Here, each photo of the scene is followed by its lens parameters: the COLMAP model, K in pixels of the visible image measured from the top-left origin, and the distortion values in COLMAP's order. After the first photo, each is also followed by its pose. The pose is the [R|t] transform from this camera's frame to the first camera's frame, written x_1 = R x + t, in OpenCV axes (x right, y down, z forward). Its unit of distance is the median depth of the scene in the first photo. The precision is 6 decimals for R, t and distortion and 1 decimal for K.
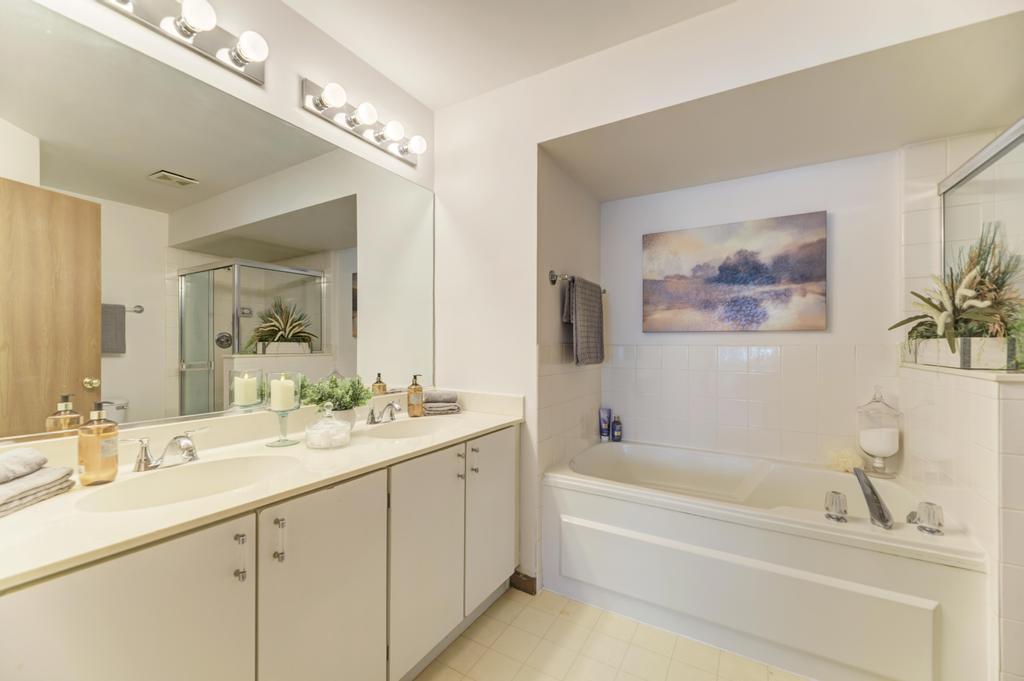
lens RADIAL K [[408.4, 0, 510.6], [0, 408.4, 344.7], [0, 0, 1]] dist [0.004082, -0.002967]
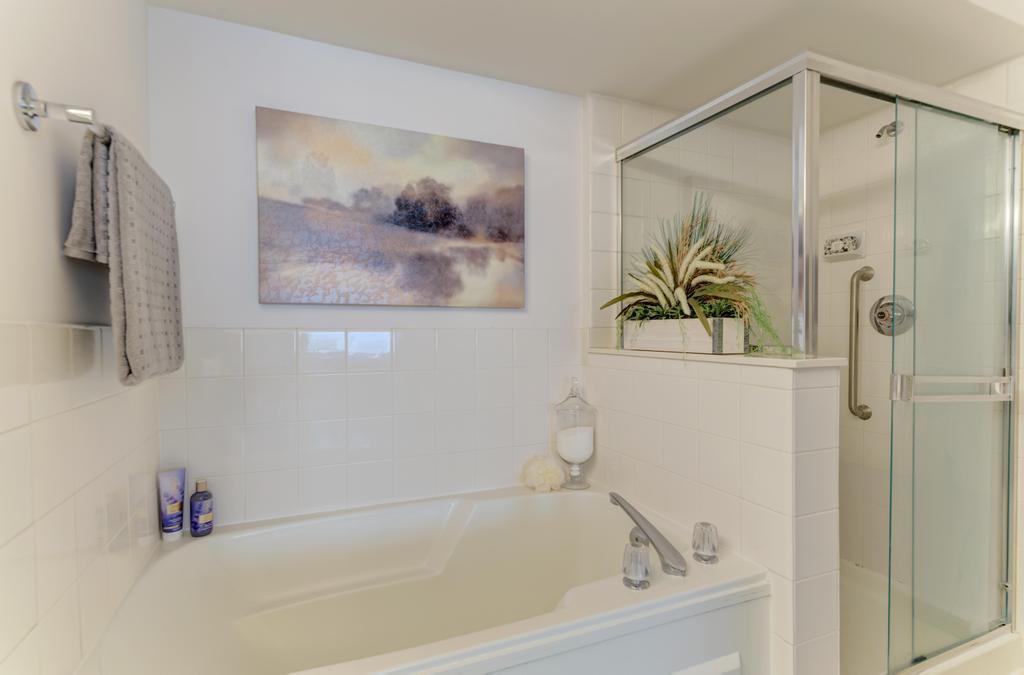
lens RADIAL K [[500.7, 0, 512.0], [0, 500.7, 337.5], [0, 0, 1]] dist [0.001947, 0.000280]
pose [[0.589107, -0.013816, 0.807937, 0.010747], [0.002995, 0.999884, 0.014915, 0.004365], [-0.808050, -0.006367, 0.589080, 0.456853]]
